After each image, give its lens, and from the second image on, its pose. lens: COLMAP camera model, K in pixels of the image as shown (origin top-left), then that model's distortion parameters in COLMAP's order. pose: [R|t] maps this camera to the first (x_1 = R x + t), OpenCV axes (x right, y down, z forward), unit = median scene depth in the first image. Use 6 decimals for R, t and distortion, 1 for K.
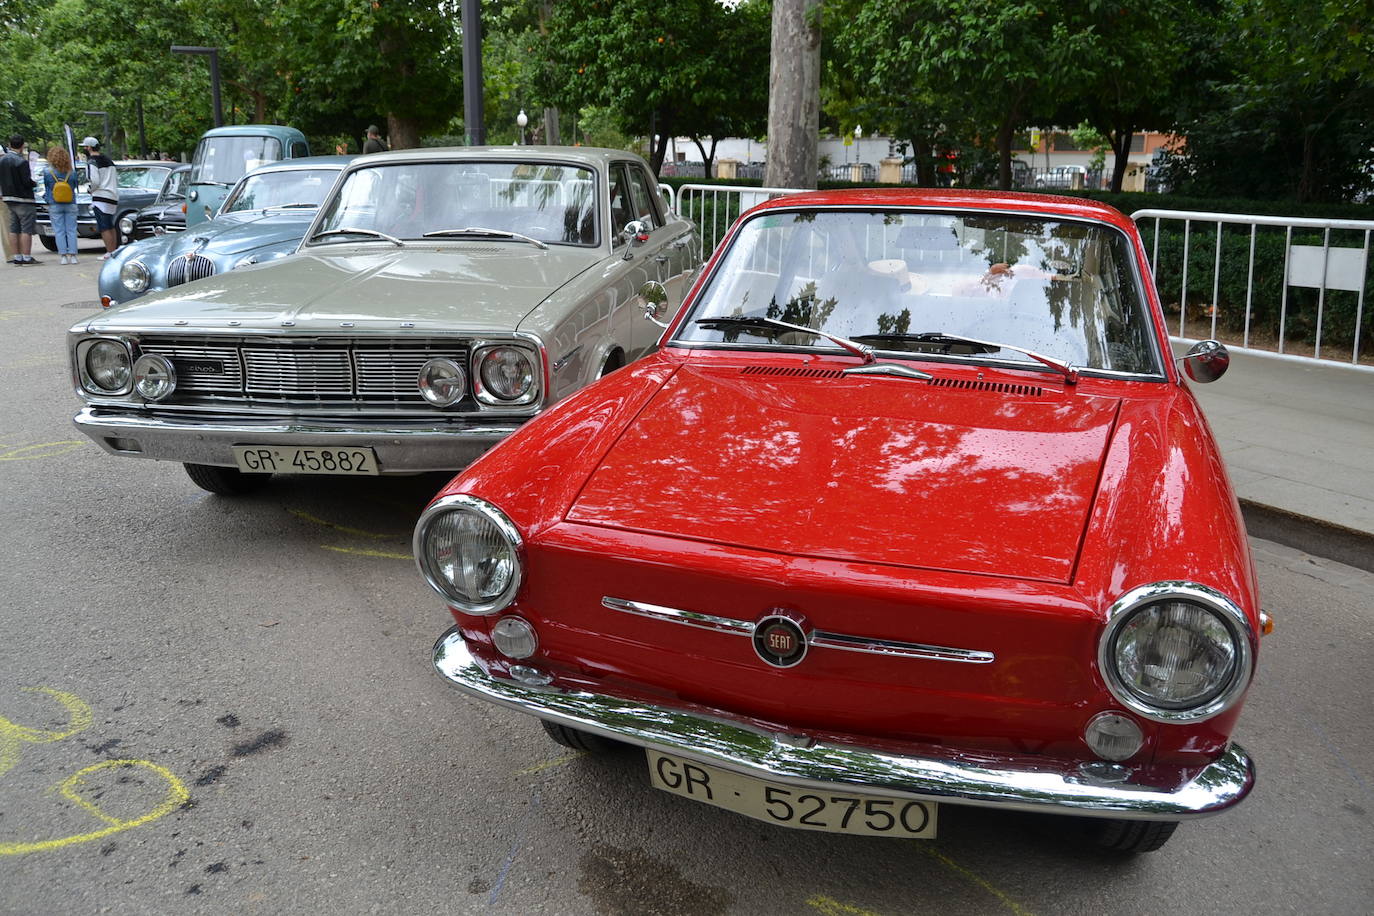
lens RADIAL K [[1072.1, 0, 687.0], [0, 1072.1, 458.0], [0, 0, 1]] dist [-0.095827, 0.035204]
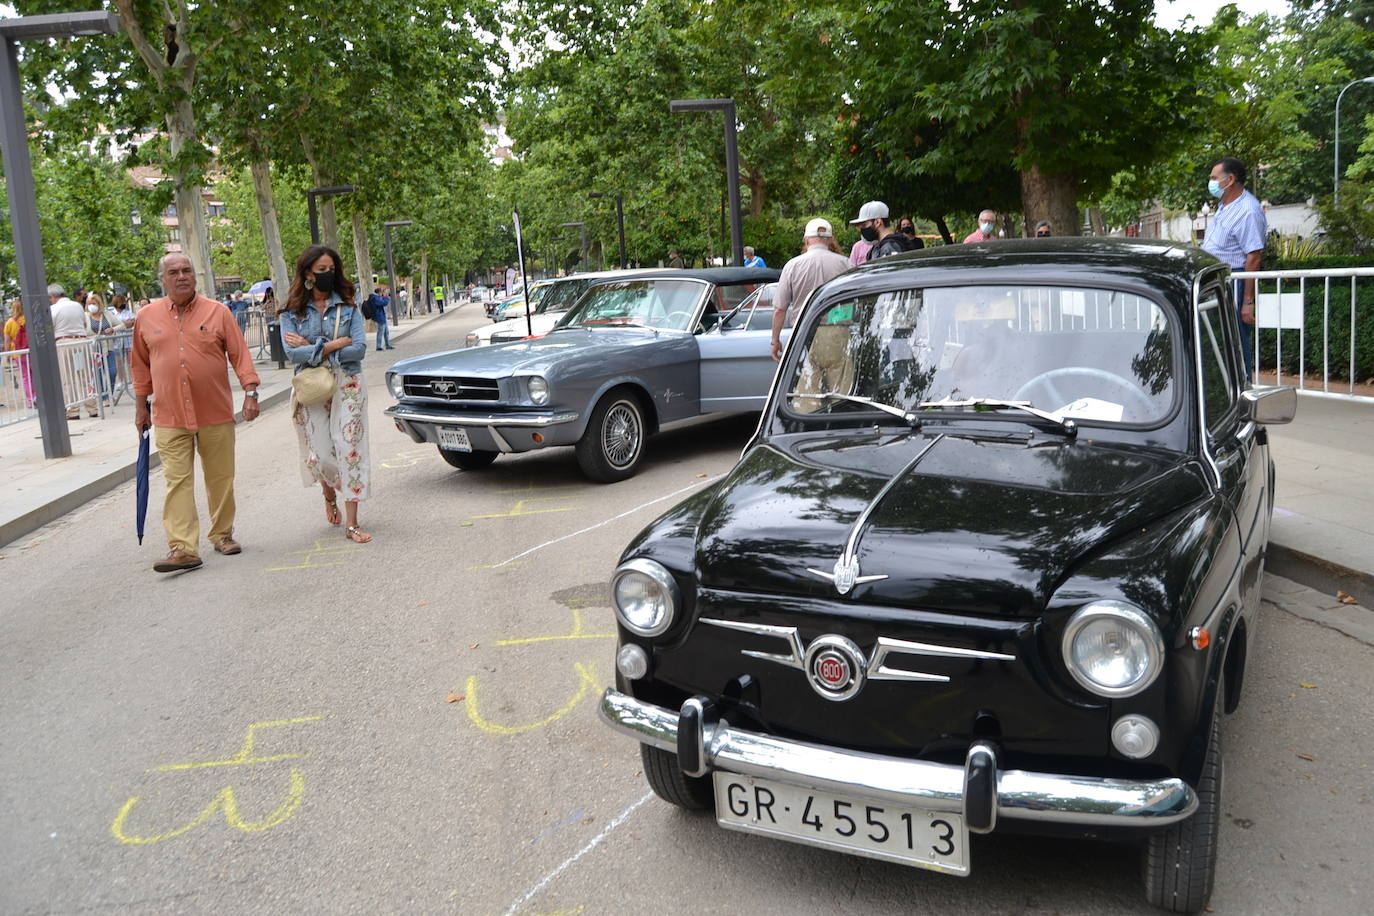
lens RADIAL K [[1082.5, 0, 689.6], [0, 1082.5, 431.7], [0, 0, 1]] dist [-0.108111, 0.003728]
pose [[0.919404, -0.013193, -0.393093, -0.372303], [-0.030560, 0.994020, -0.104837, -0.190669], [0.392125, 0.108400, 0.913503, 0.674726]]
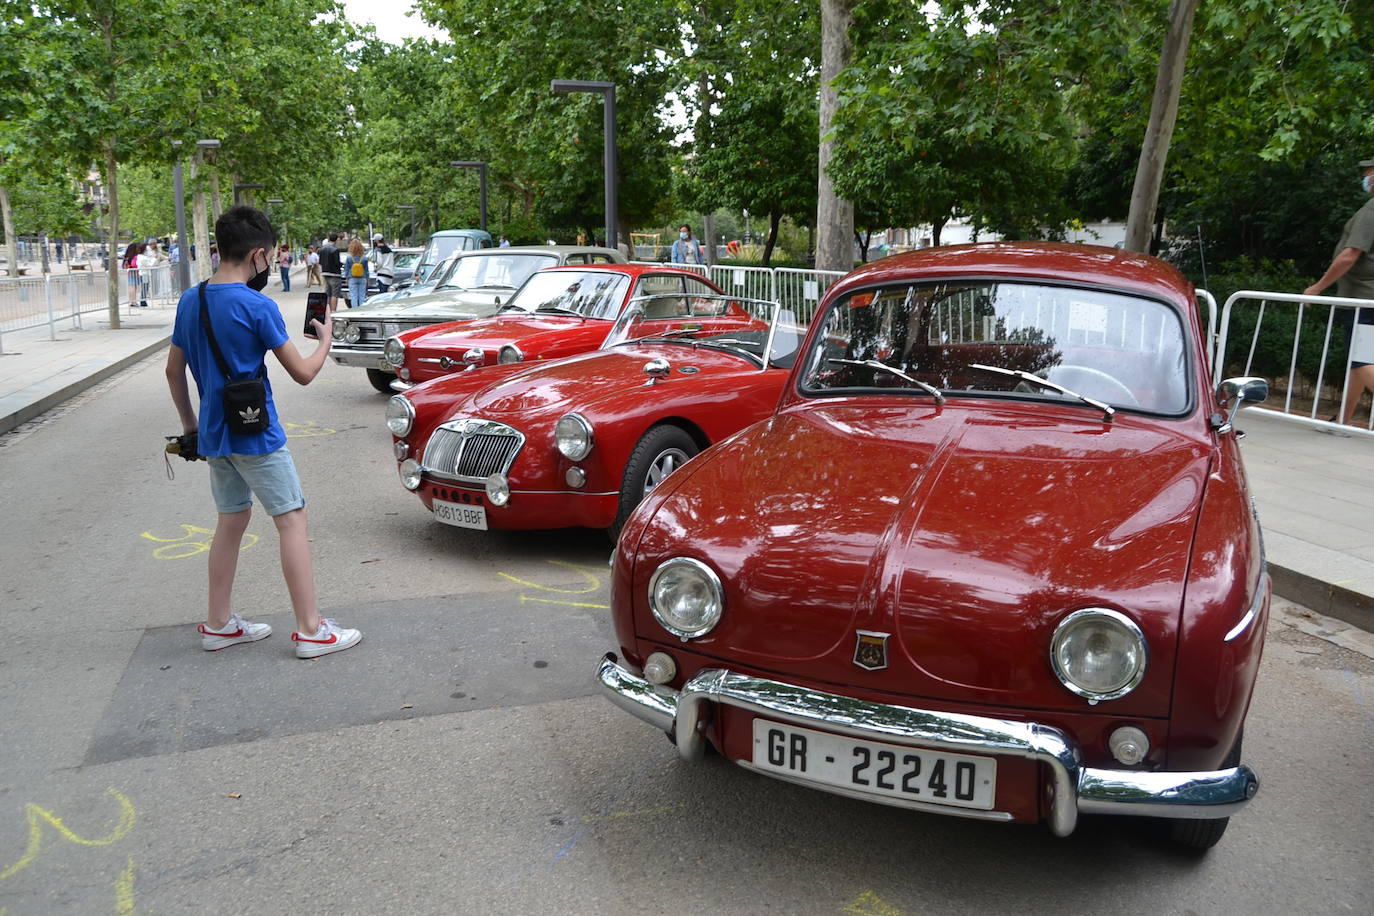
lens RADIAL K [[1072.1, 0, 687.0], [0, 1072.1, 458.0], [0, 0, 1]] dist [-0.095827, 0.035204]
pose [[0.967721, 0.038969, -0.248995, 0.241929], [-0.057940, 0.995911, -0.069316, 0.090392], [0.245275, 0.081505, 0.966021, -0.334055]]
